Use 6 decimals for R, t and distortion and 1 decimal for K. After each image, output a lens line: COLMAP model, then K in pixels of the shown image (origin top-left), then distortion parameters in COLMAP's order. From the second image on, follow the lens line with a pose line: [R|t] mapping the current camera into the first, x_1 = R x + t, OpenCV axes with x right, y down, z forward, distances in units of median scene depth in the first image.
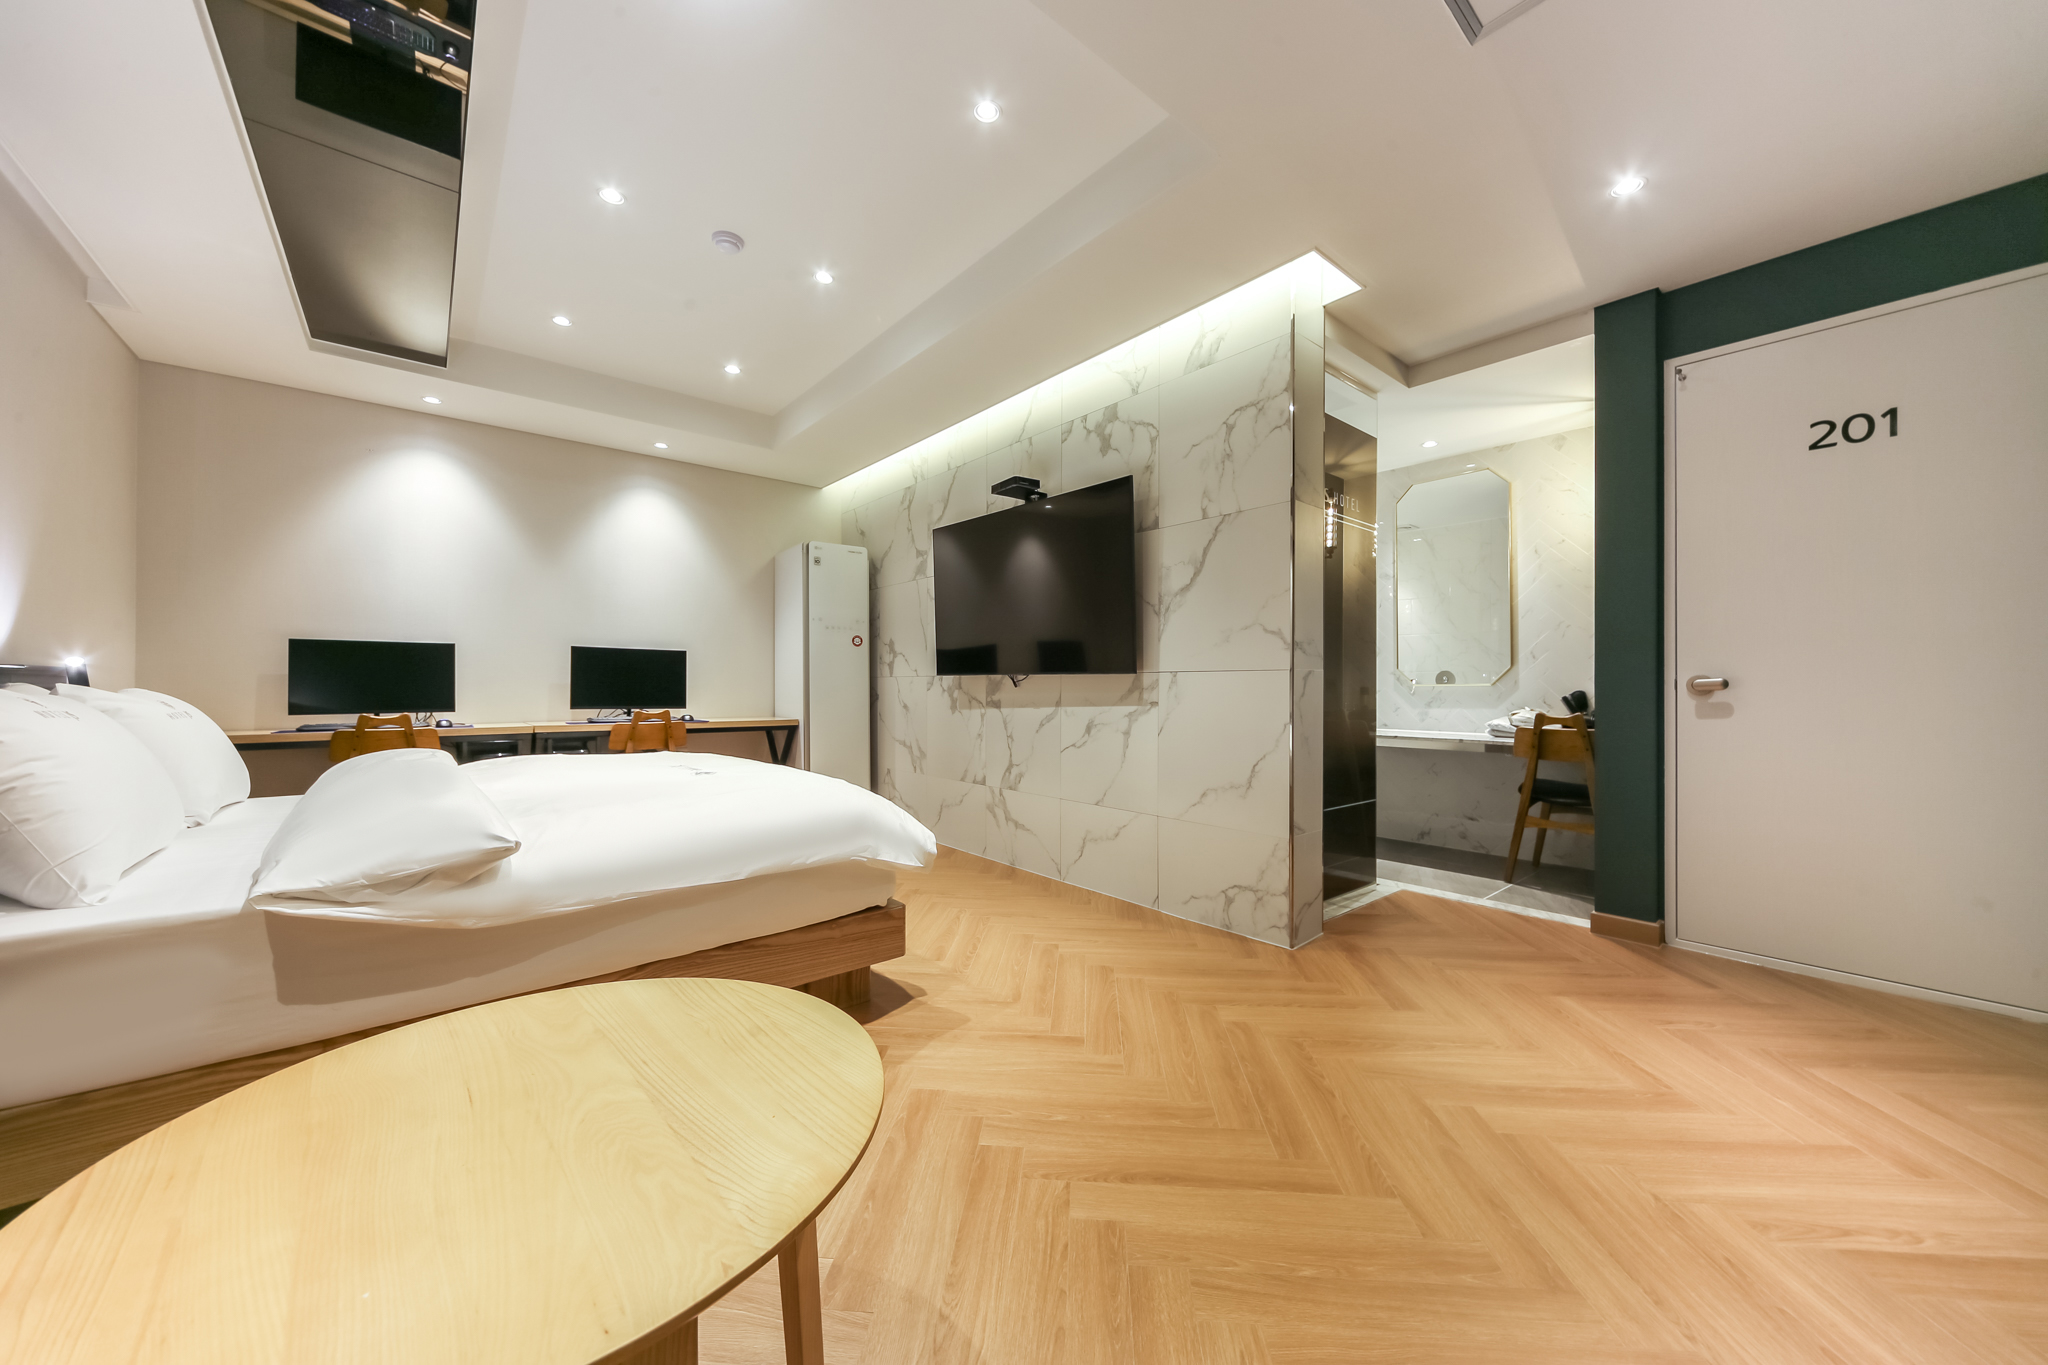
lens RADIAL K [[732.7, 0, 1024.0], [0, 732.7, 682.5], [0, 0, 1]] dist [-0.000250, 0.000038]
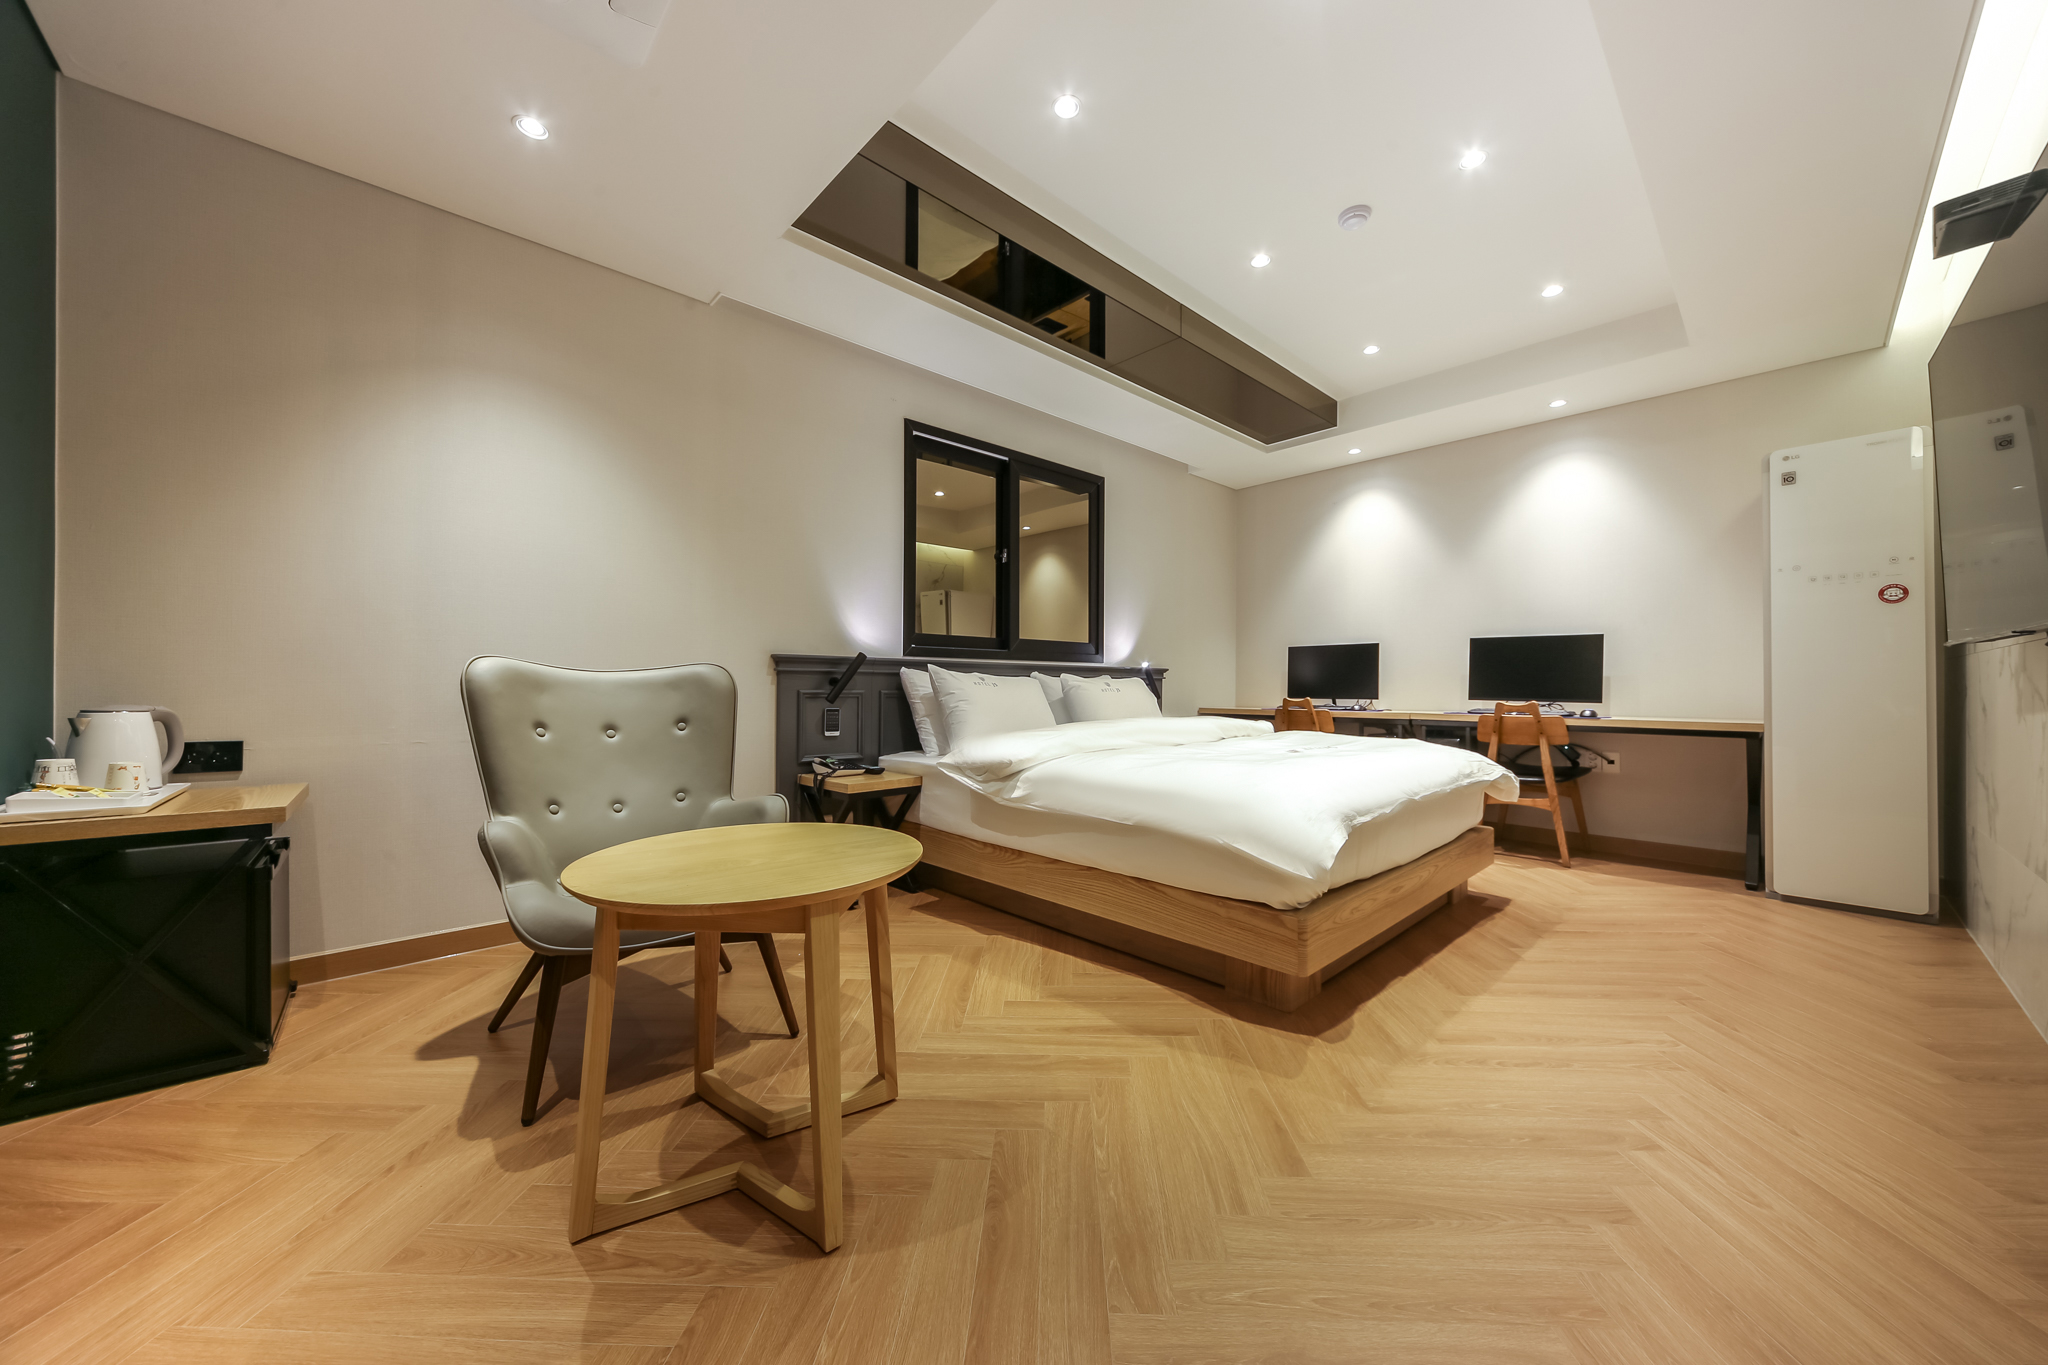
lens RADIAL K [[709.7, 0, 1031.8], [0, 709.7, 681.5], [0, 0, 1]] dist [-0.000769, 0.000104]
pose [[0.051071, -0.007807, -0.998665, 0.610048], [0.001797, 0.999969, -0.007725, 0.031960], [0.998693, -0.001400, 0.051083, 0.607502]]
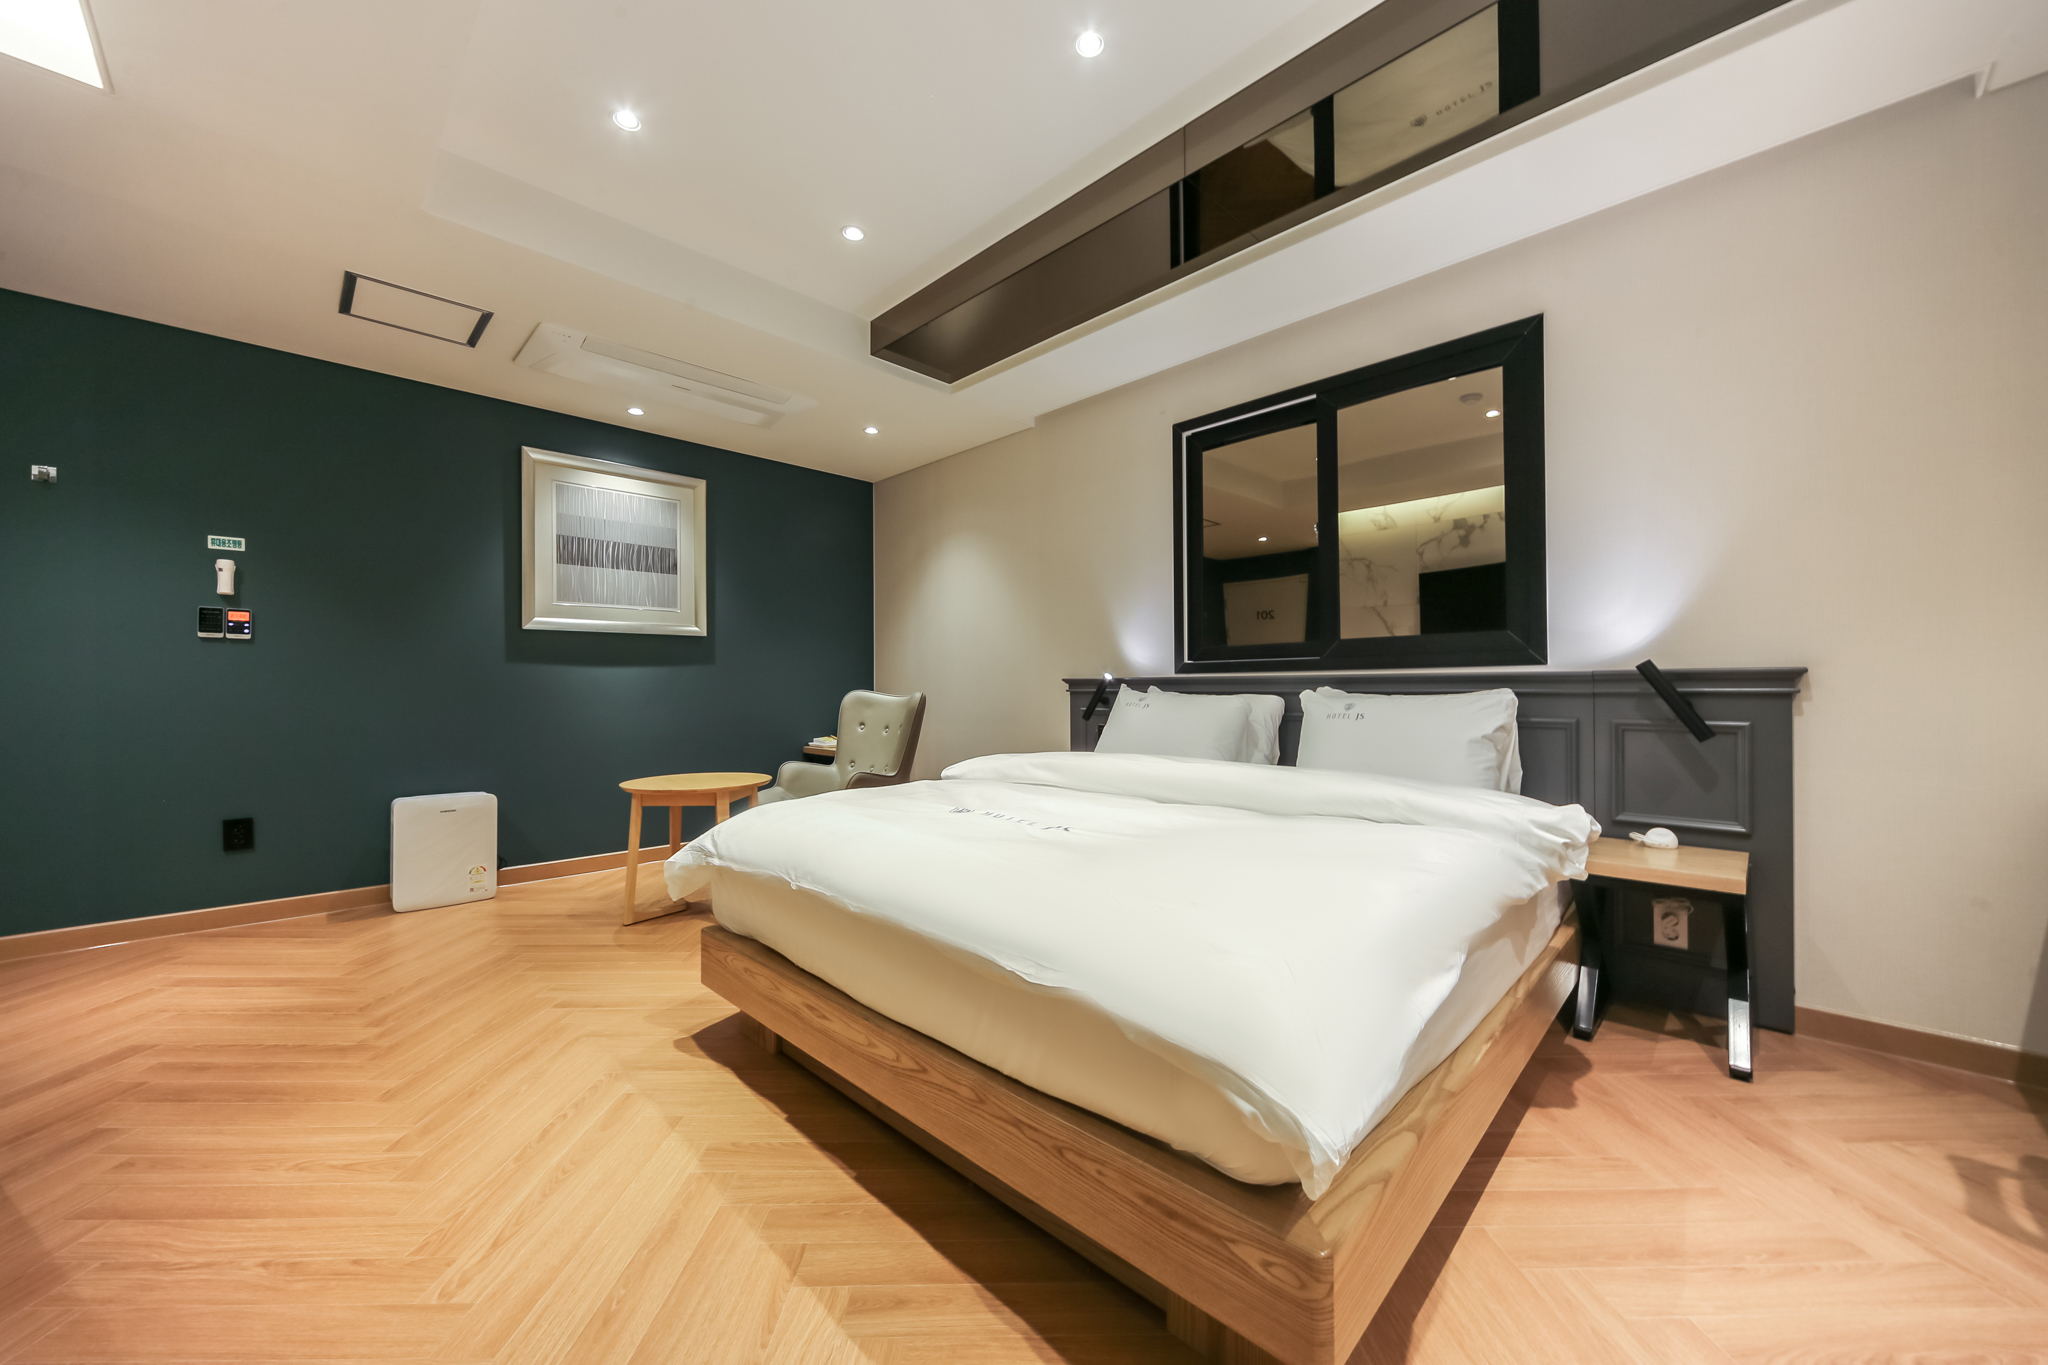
lens RADIAL K [[742.3, 0, 1016.5], [0, 742.3, 690.2], [0, 0, 1]] dist [-0.000004, -0.000061]
pose [[-0.996406, 0.004555, -0.084585, -0.453992], [0.005167, 0.999962, -0.007016, 0.009117], [0.084550, -0.007427, -0.996392, 1.862893]]
